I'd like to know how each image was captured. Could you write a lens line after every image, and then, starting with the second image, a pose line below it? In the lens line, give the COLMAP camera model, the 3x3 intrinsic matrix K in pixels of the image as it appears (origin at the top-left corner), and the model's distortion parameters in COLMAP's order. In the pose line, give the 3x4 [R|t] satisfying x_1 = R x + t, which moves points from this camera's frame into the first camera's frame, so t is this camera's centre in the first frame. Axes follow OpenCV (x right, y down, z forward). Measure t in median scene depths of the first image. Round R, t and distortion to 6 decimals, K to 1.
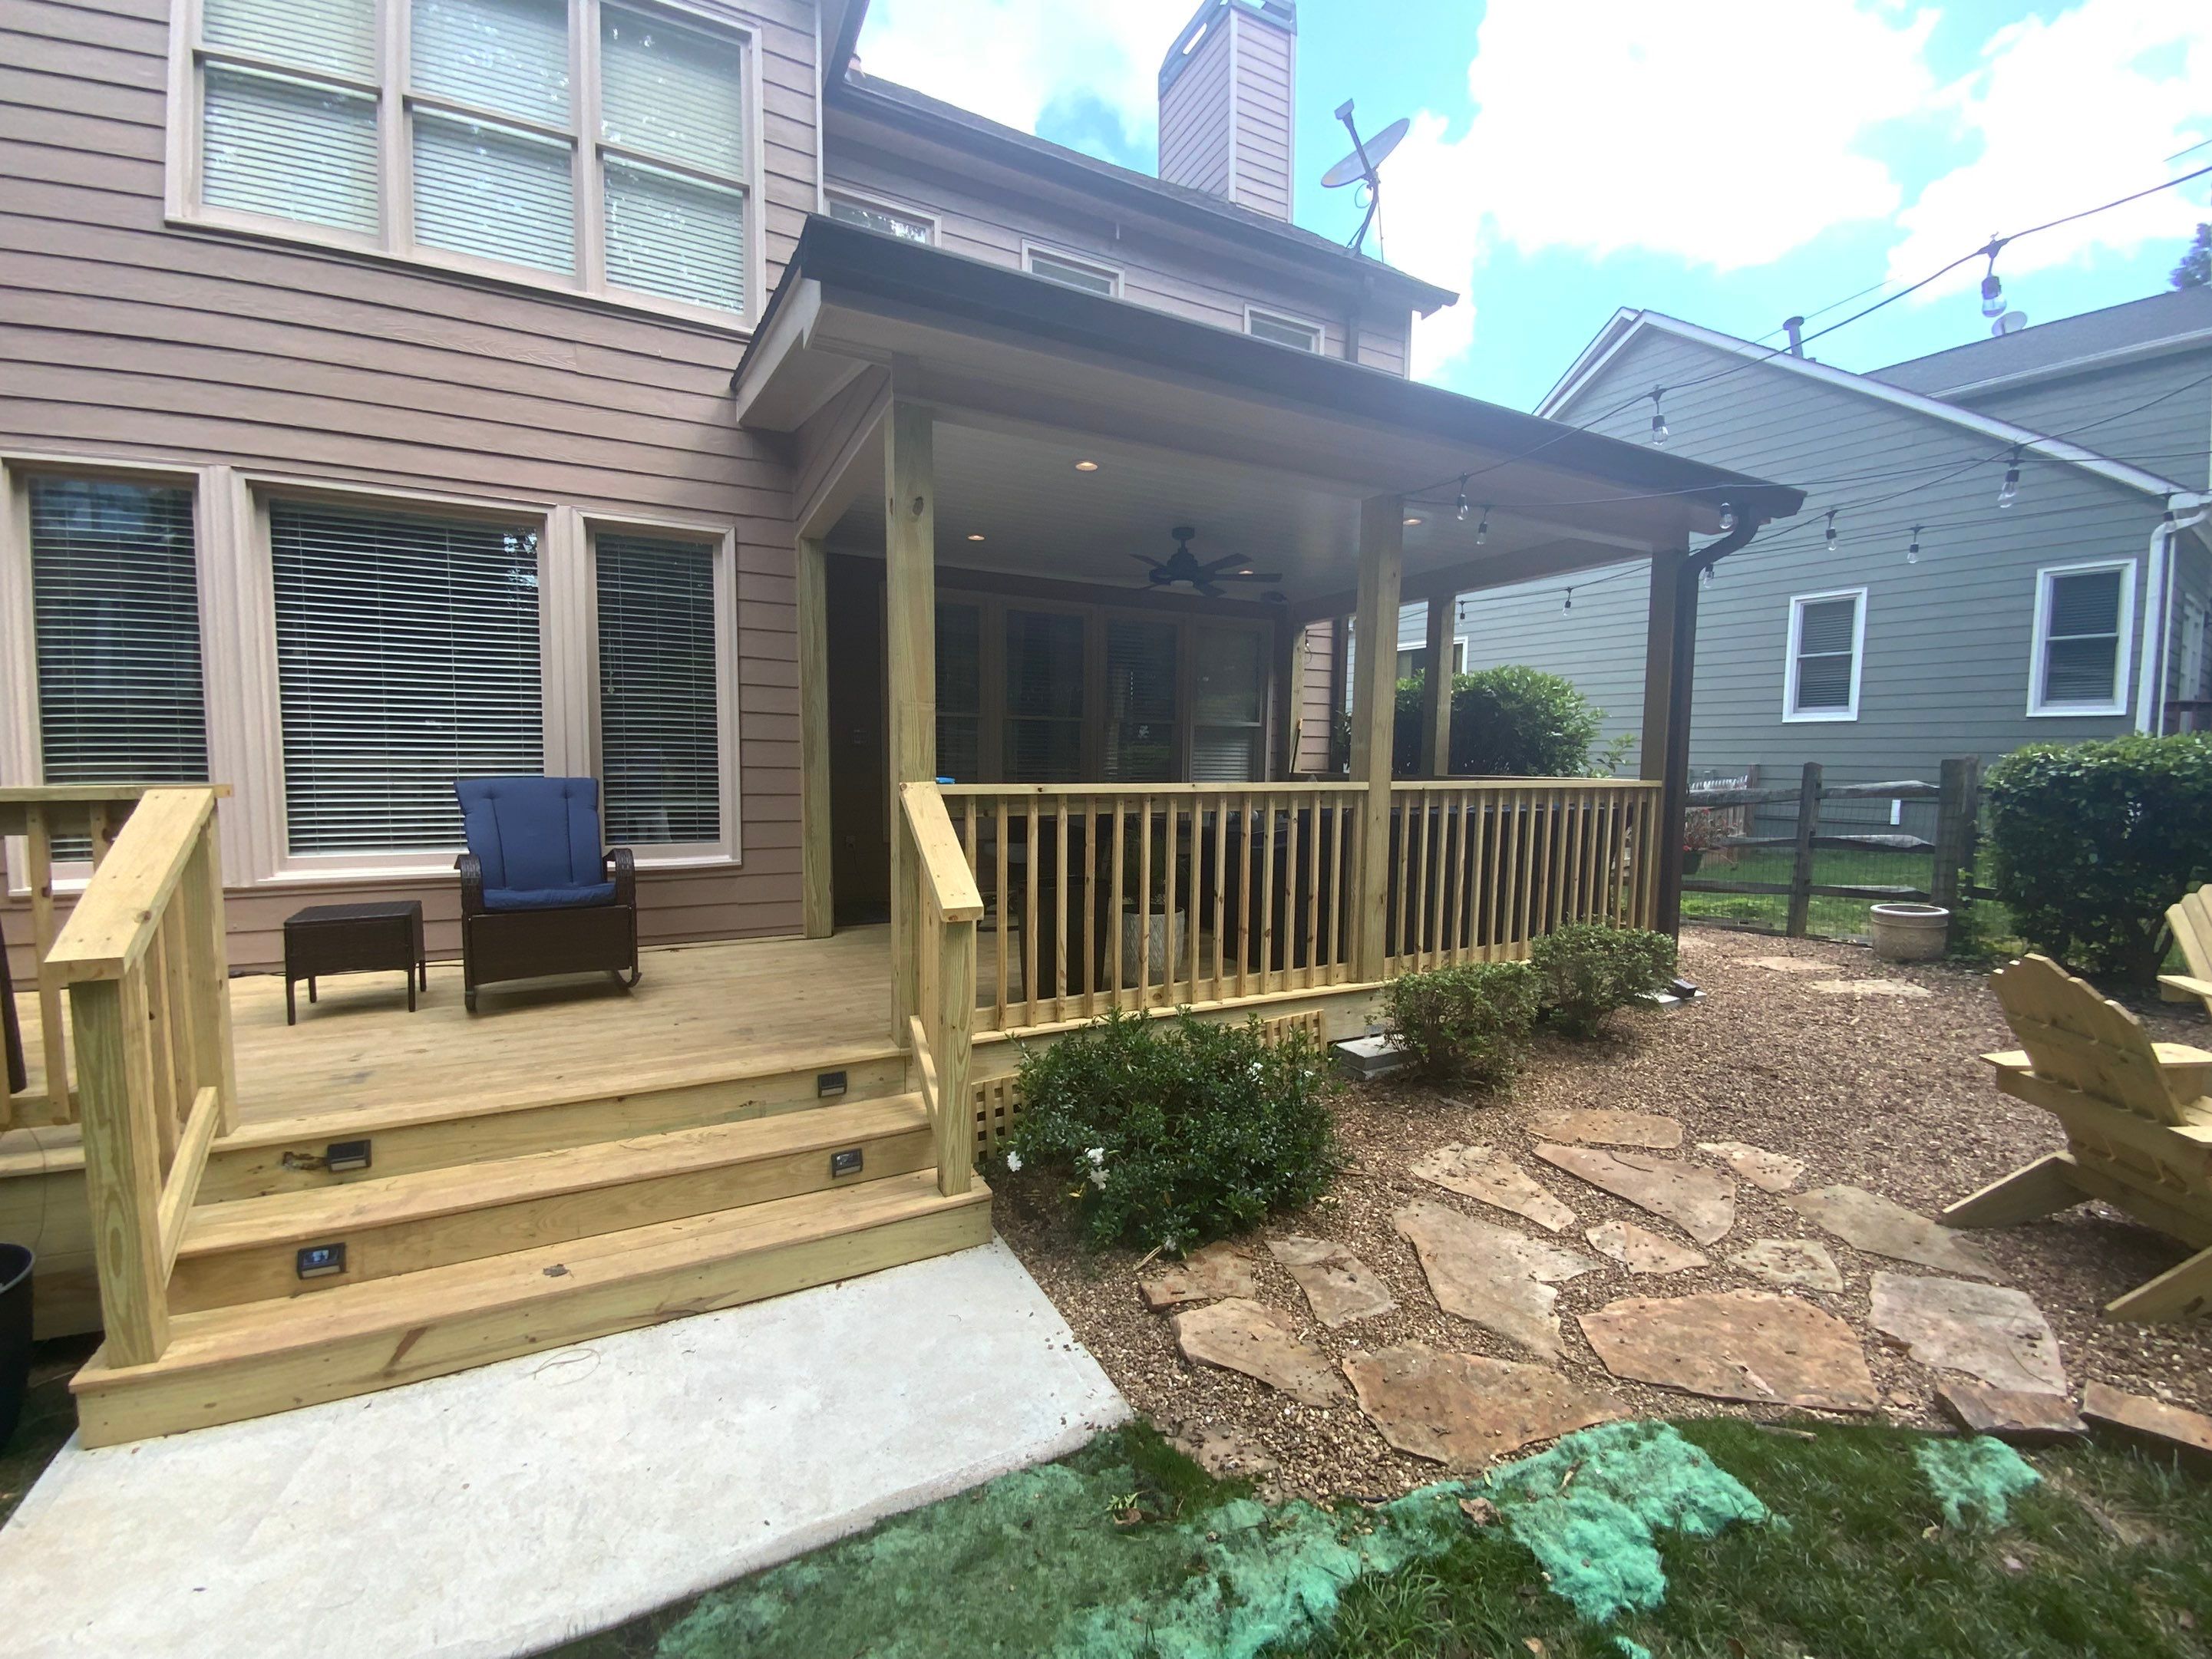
lens RADIAL K [[897.5, 0, 1106.0], [0, 897.5, 829.5], [0, 0, 1]] dist [0.021220, -0.019257]
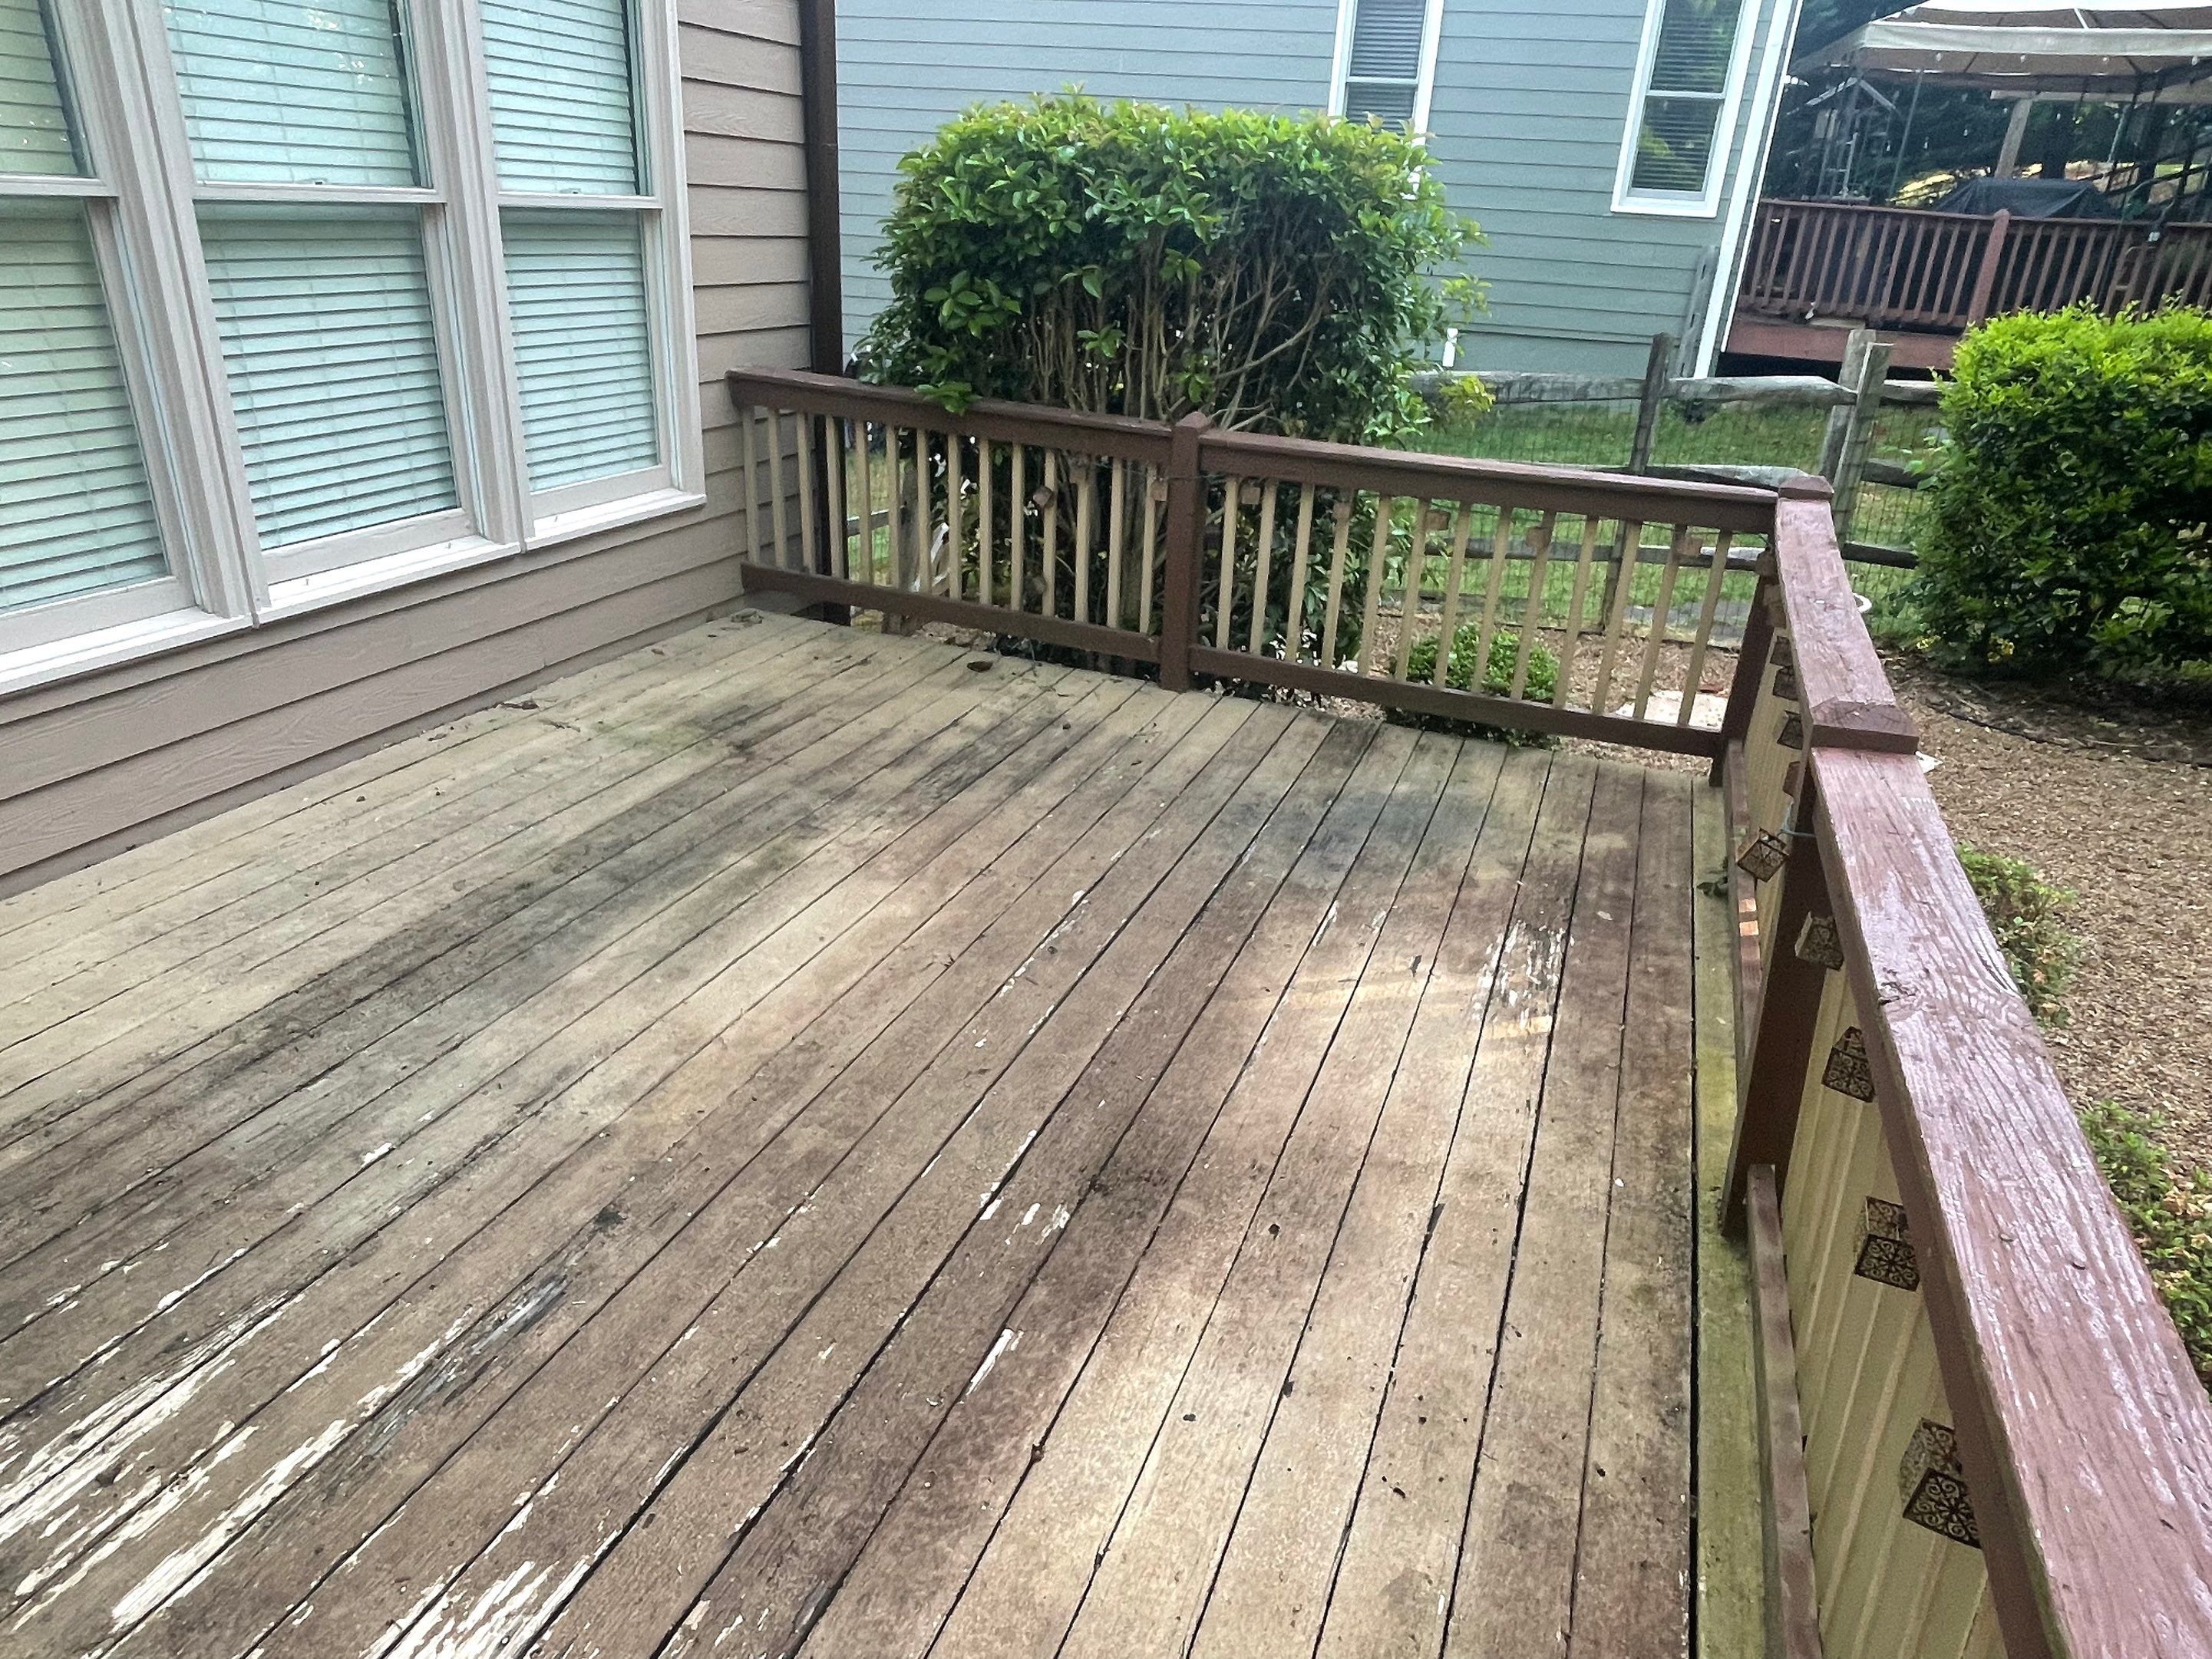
lens RADIAL K [[1366.9, 0, 1124.1], [0, 1366.9, 808.7], [0, 0, 1]] dist [-0.000055, 0.002282]
pose [[0.742752, -0.245577, 0.622906, -0.221130], [0.006635, 0.932966, 0.359905, -0.235618], [-0.669534, -0.263187, 0.694592, 1.156548]]
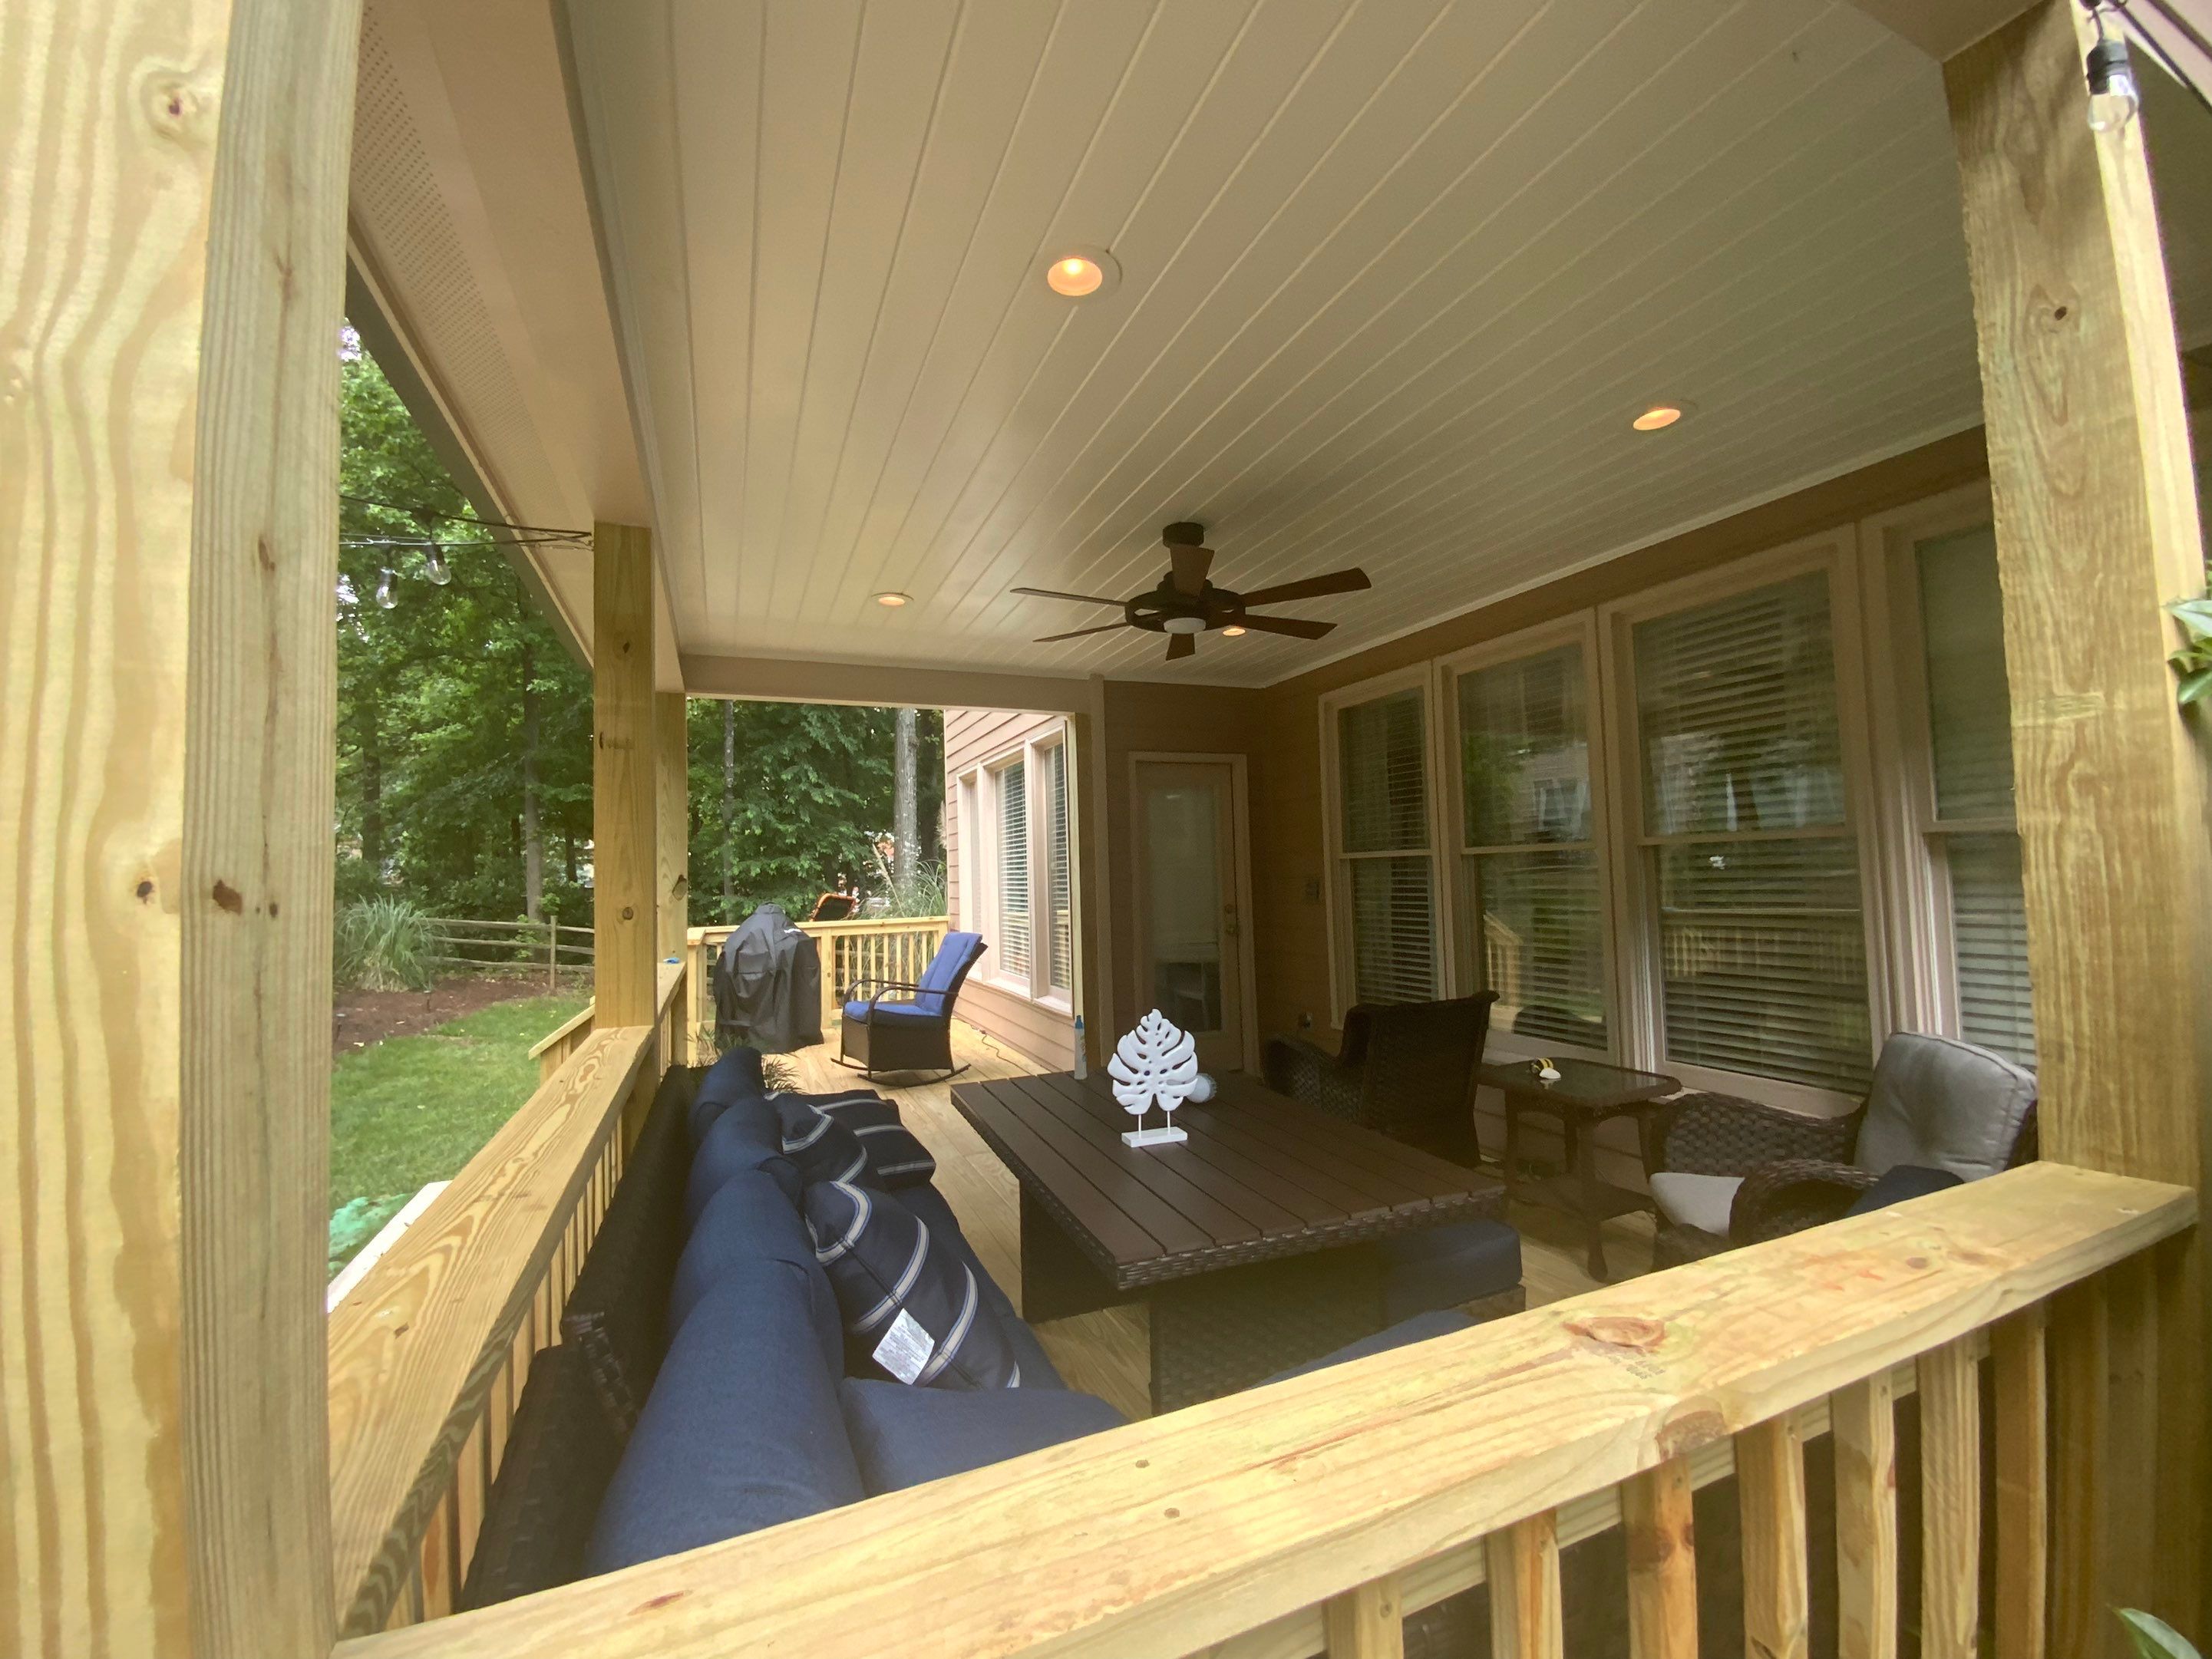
lens RADIAL K [[897.5, 0, 1106.0], [0, 897.5, 829.5], [0, 0, 1]] dist [0.021220, -0.019257]
pose [[-0.073702, -0.060584, -0.995438, 1.126263], [-0.054498, 0.996906, -0.056639, -0.211594], [0.995790, 0.050075, -0.076776, 1.801766]]
